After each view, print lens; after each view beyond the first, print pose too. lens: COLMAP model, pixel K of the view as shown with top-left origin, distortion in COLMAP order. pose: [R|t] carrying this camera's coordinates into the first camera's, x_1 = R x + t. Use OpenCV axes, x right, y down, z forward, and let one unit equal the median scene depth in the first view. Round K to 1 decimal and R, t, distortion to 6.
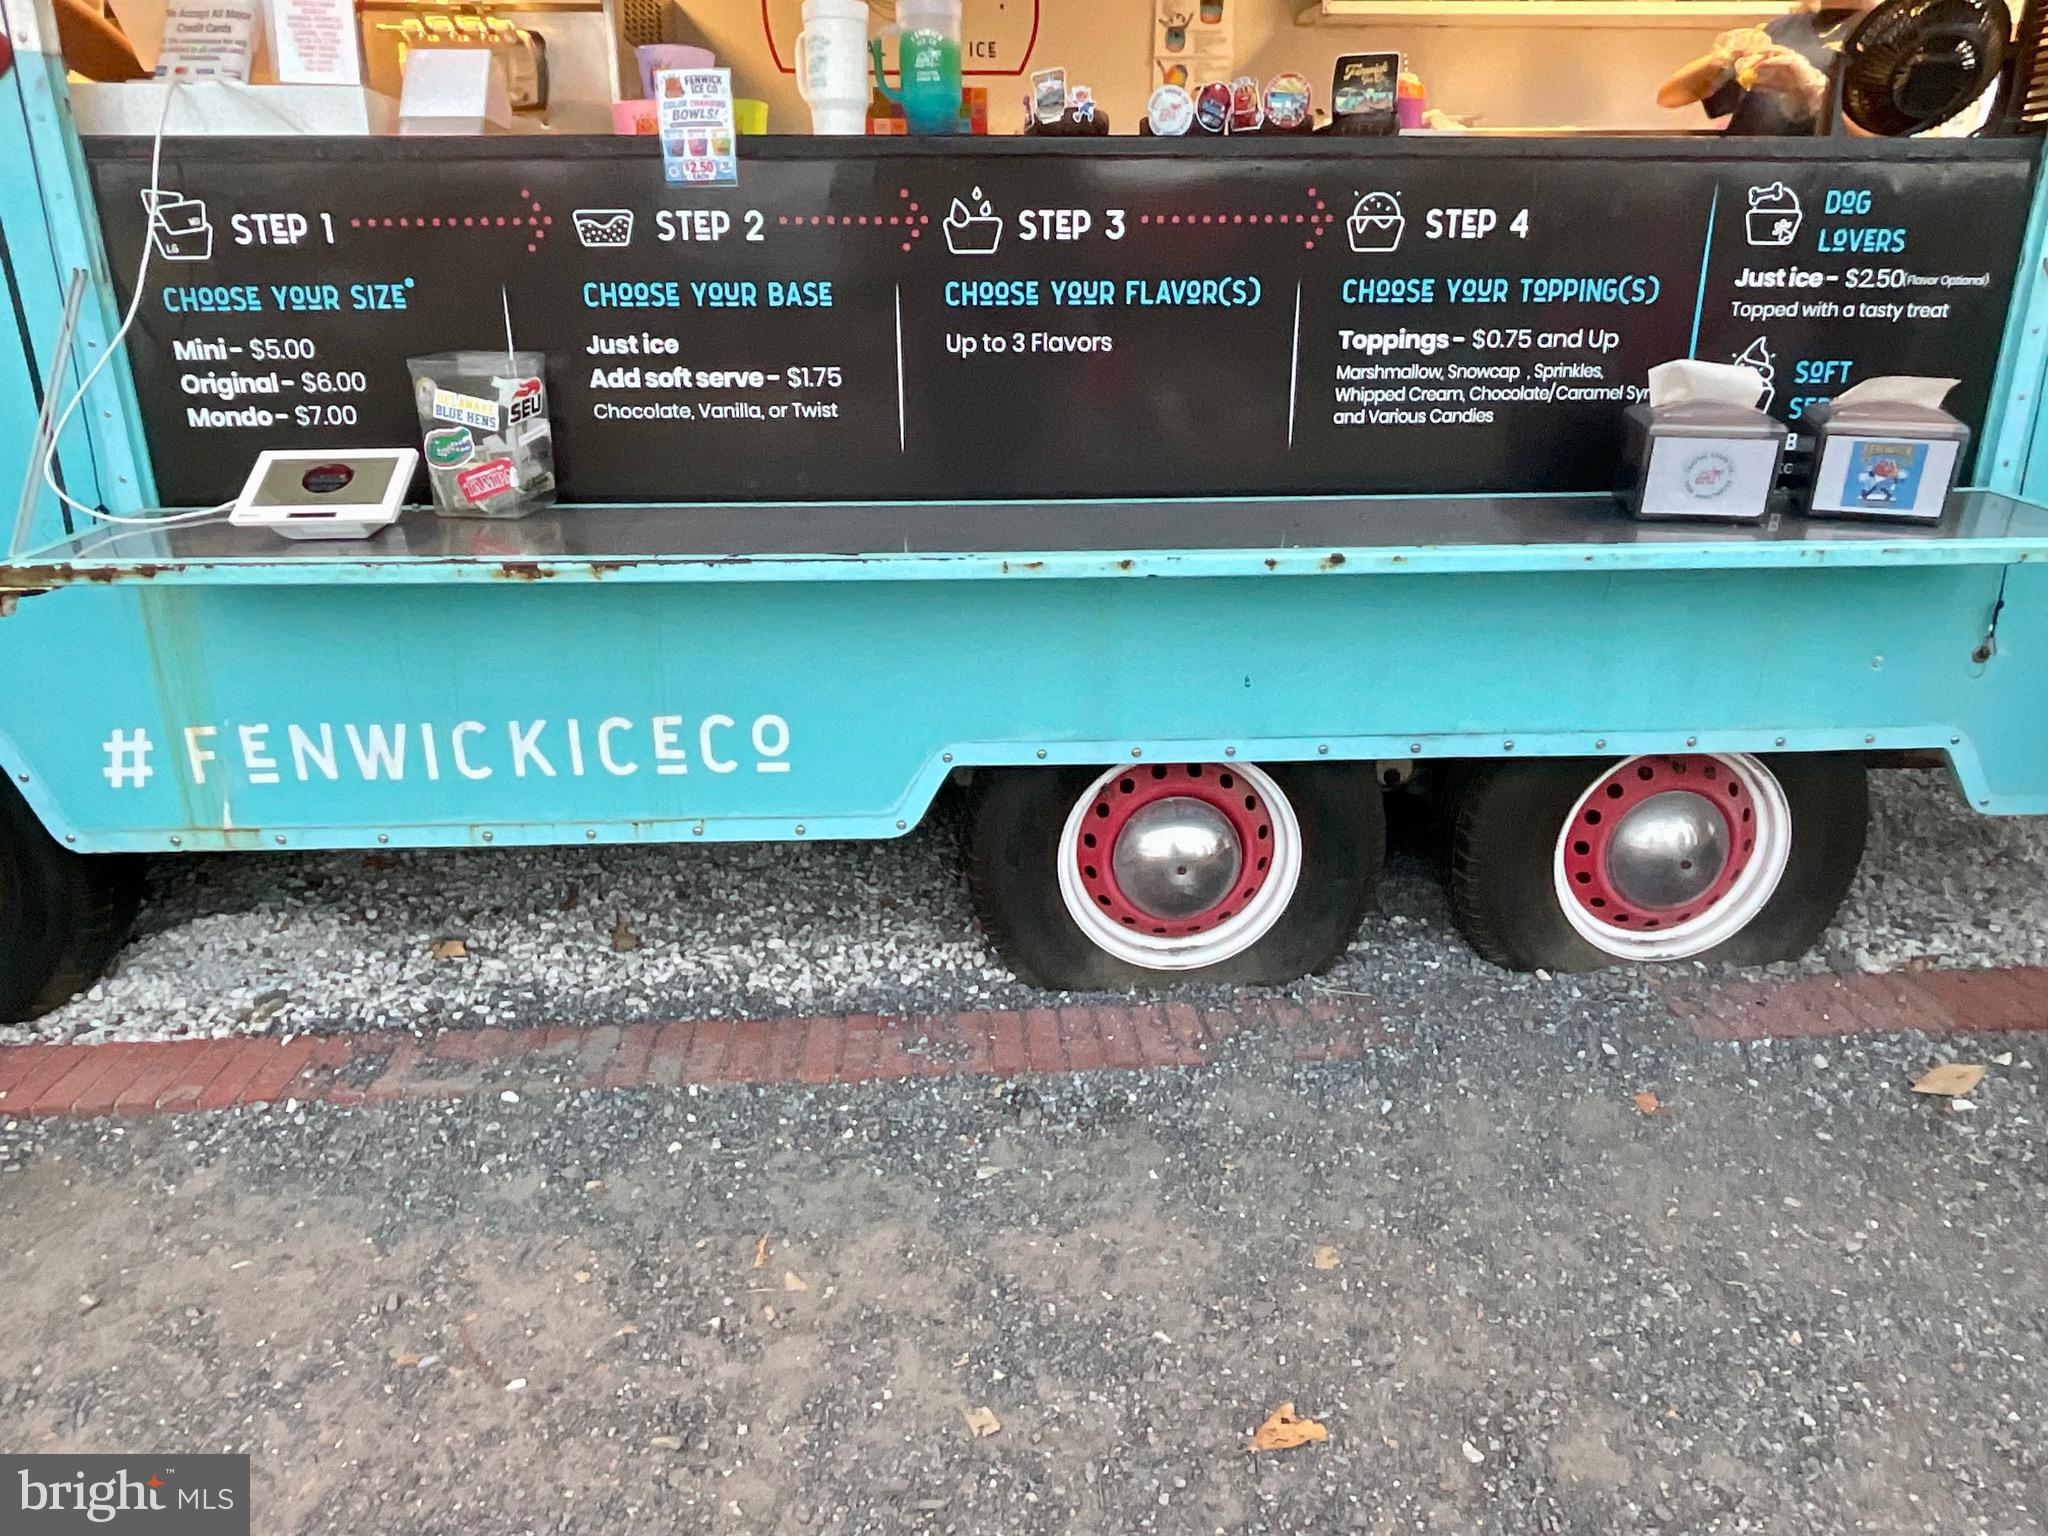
lens RADIAL K [[1374.0, 0, 1023.9], [0, 1374.0, 777.6], [0, 0, 1]] dist [0.017110, -0.039640]
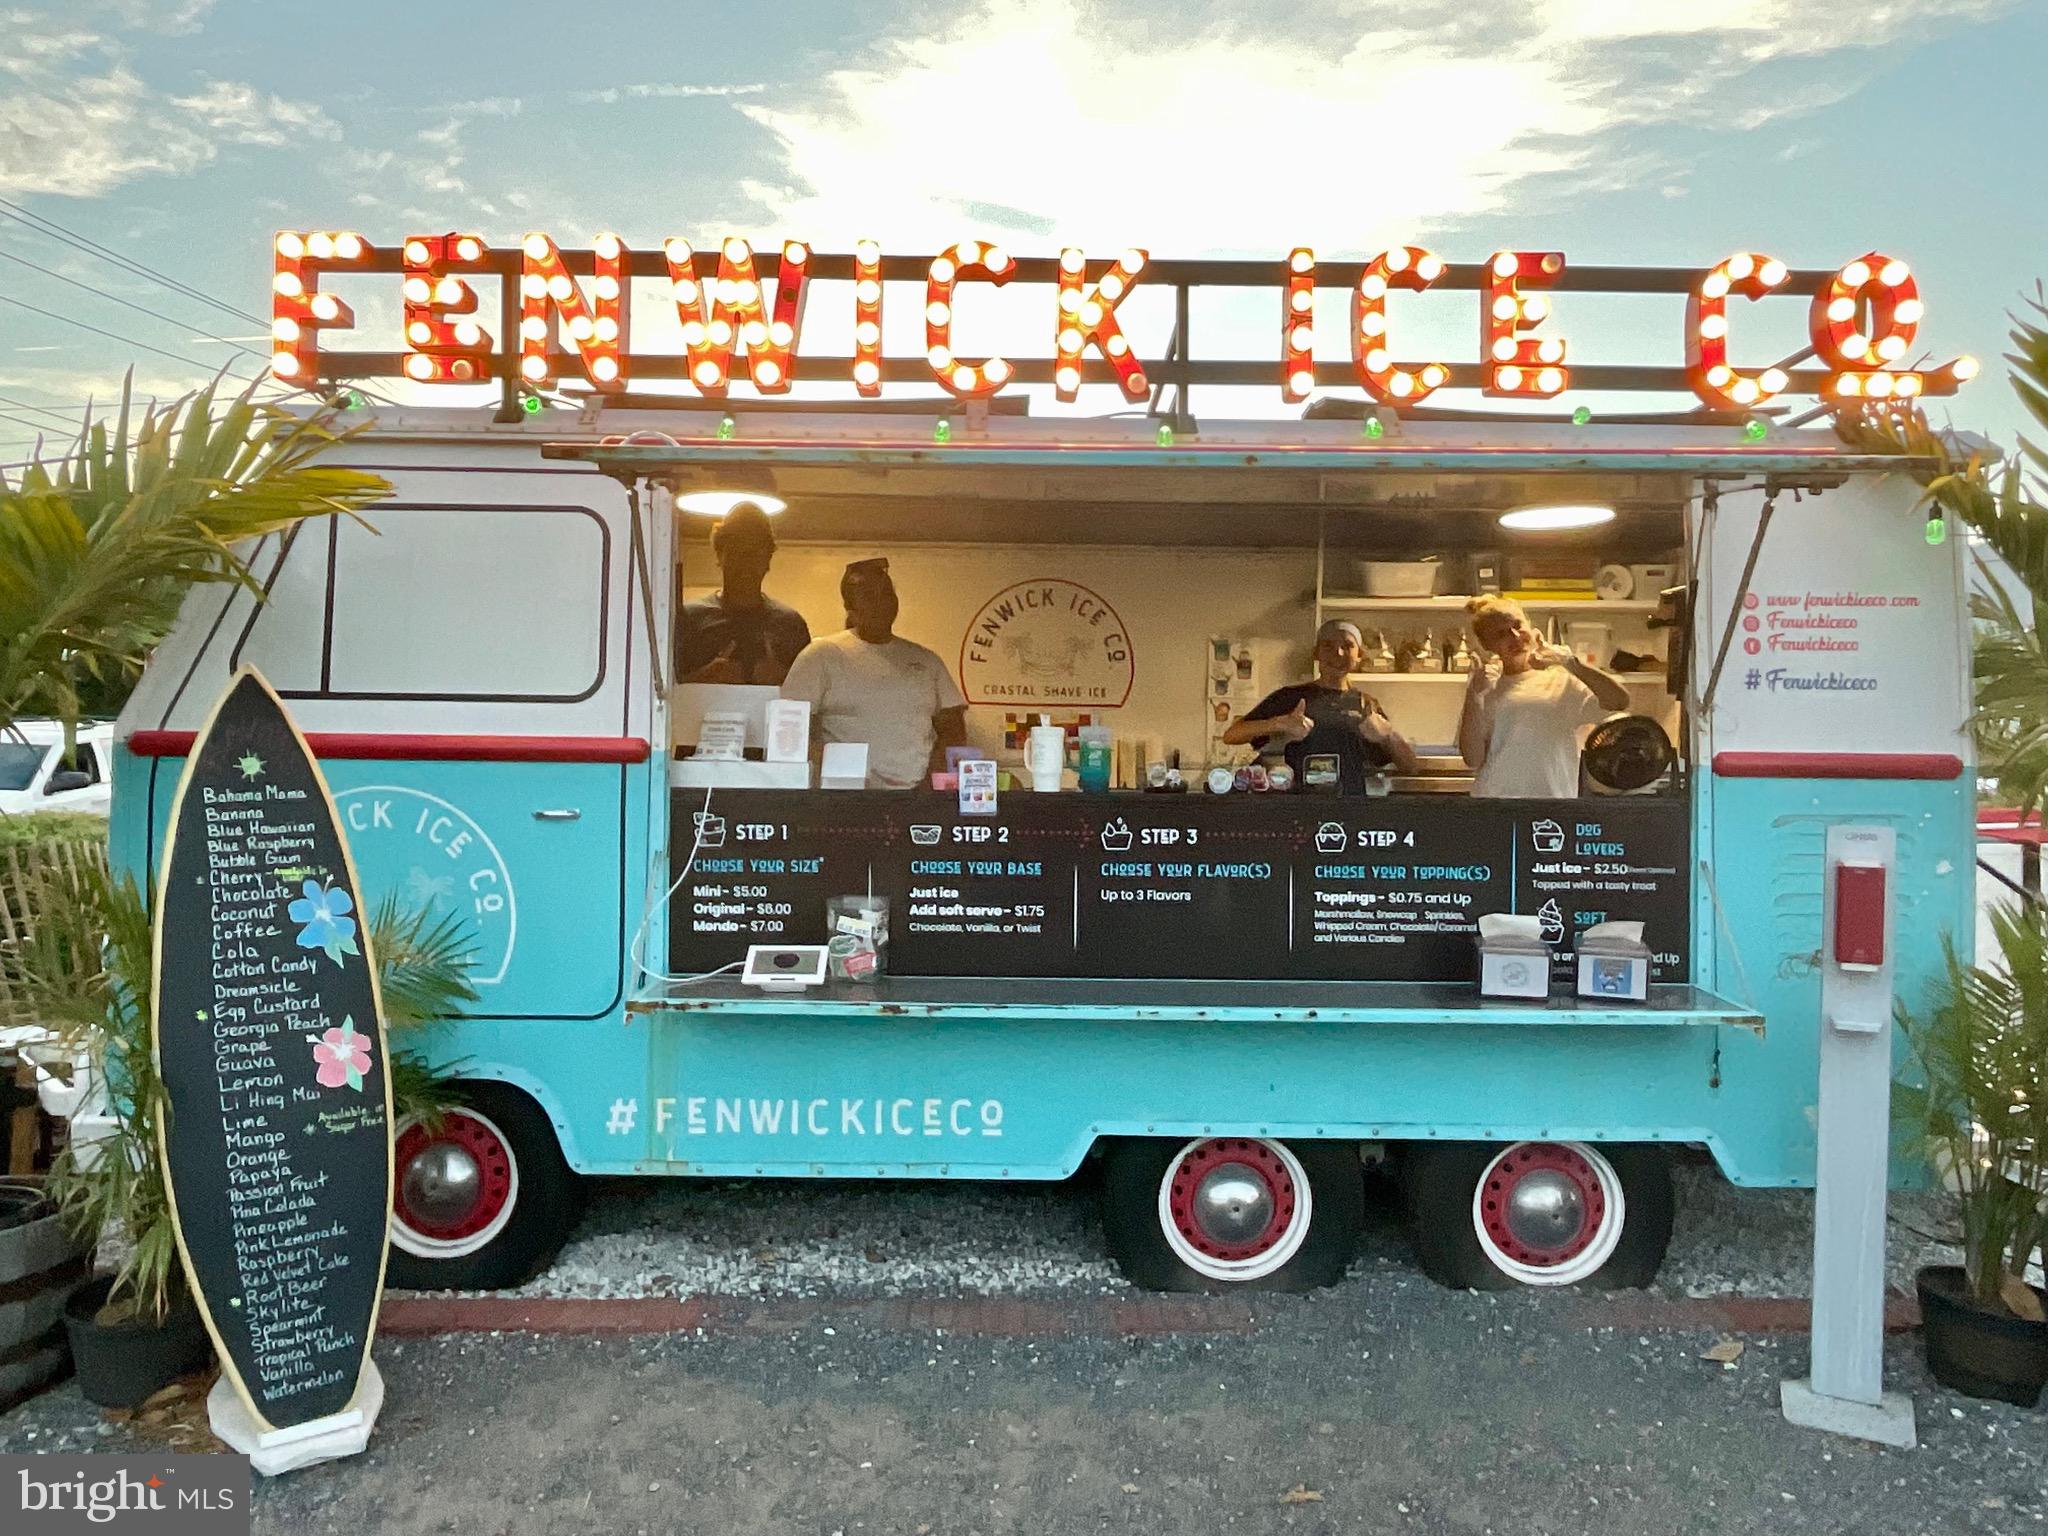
lens RADIAL K [[1374.0, 0, 1023.9], [0, 1374.0, 777.6], [0, 0, 1]] dist [0.017110, -0.039640]
pose [[0.998988, 0.015530, -0.042208, -0.082643], [-0.028780, 0.941920, -0.334602, 0.154757], [0.034560, 0.335478, 0.941414, -0.781783]]
